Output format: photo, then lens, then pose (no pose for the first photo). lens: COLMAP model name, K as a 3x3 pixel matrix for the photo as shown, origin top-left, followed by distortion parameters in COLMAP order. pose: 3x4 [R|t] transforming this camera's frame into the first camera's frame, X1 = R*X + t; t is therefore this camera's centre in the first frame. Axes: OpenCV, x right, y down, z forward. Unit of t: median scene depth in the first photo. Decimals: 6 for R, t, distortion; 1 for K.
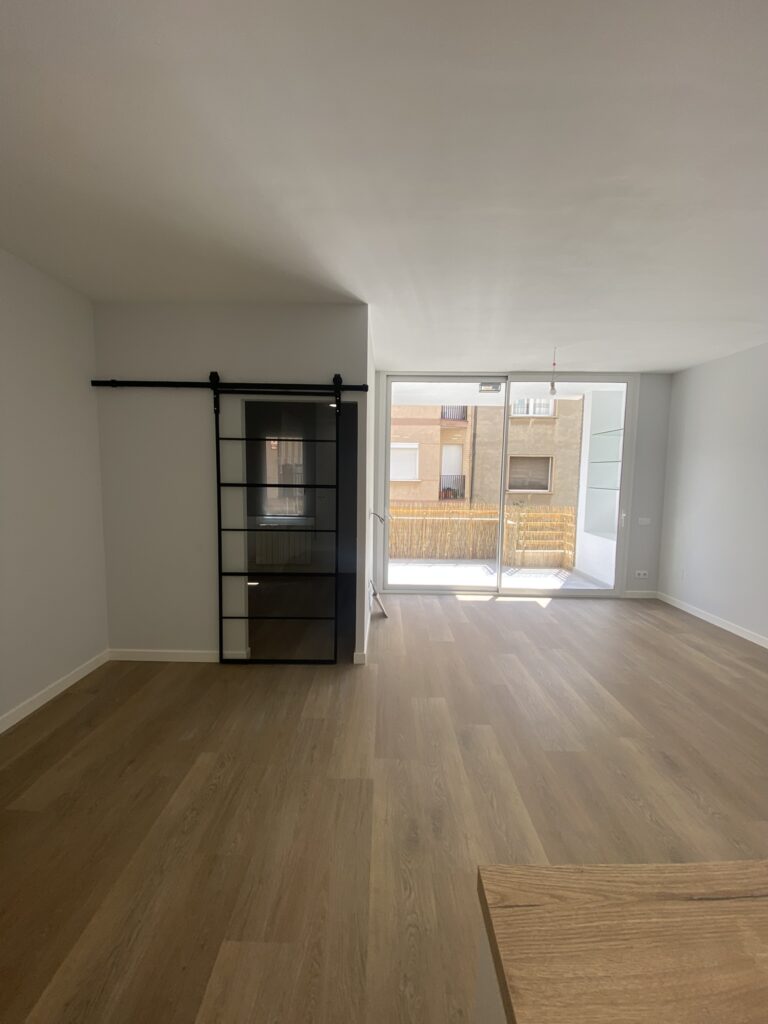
lens RADIAL K [[410.3, 0, 386.3], [0, 410.3, 508.8], [0, 0, 1]] dist [0.046221, -0.000104]
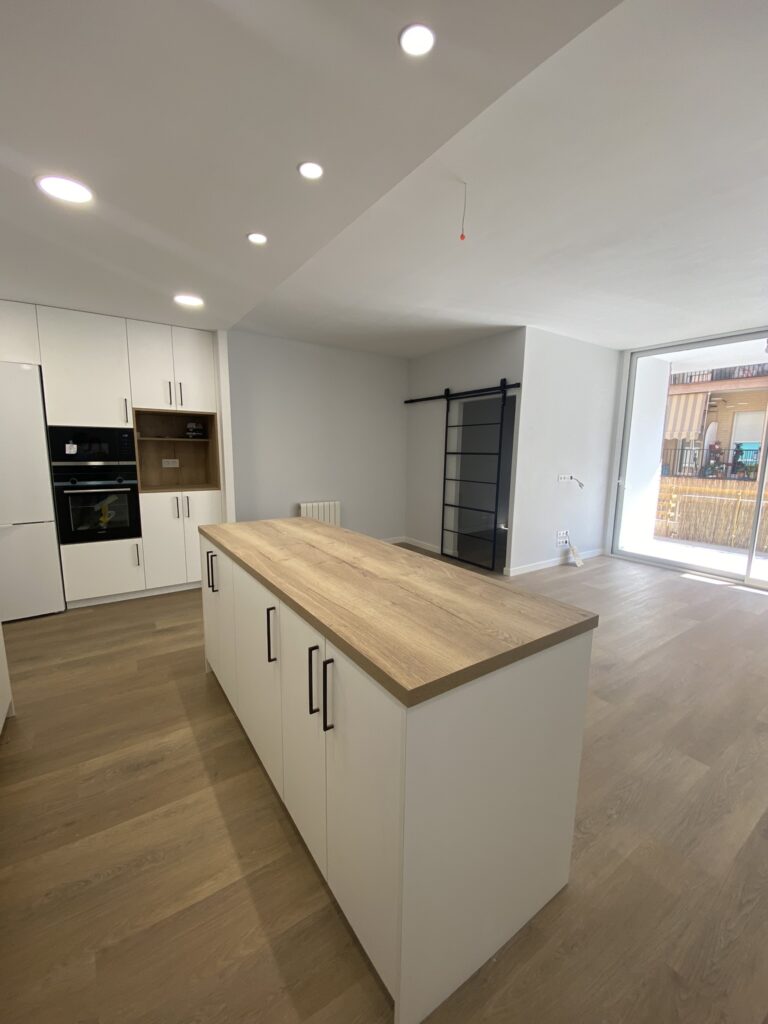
lens RADIAL K [[416.6, 0, 380.6], [0, 416.6, 513.1], [0, 0, 1]] dist [0.007414, -0.015566]
pose [[0.560828, 0.116890, -0.819639, 0.546353], [-0.068380, 0.993141, 0.094845, 0.027252], [0.825103, 0.002855, 0.564975, -0.132235]]
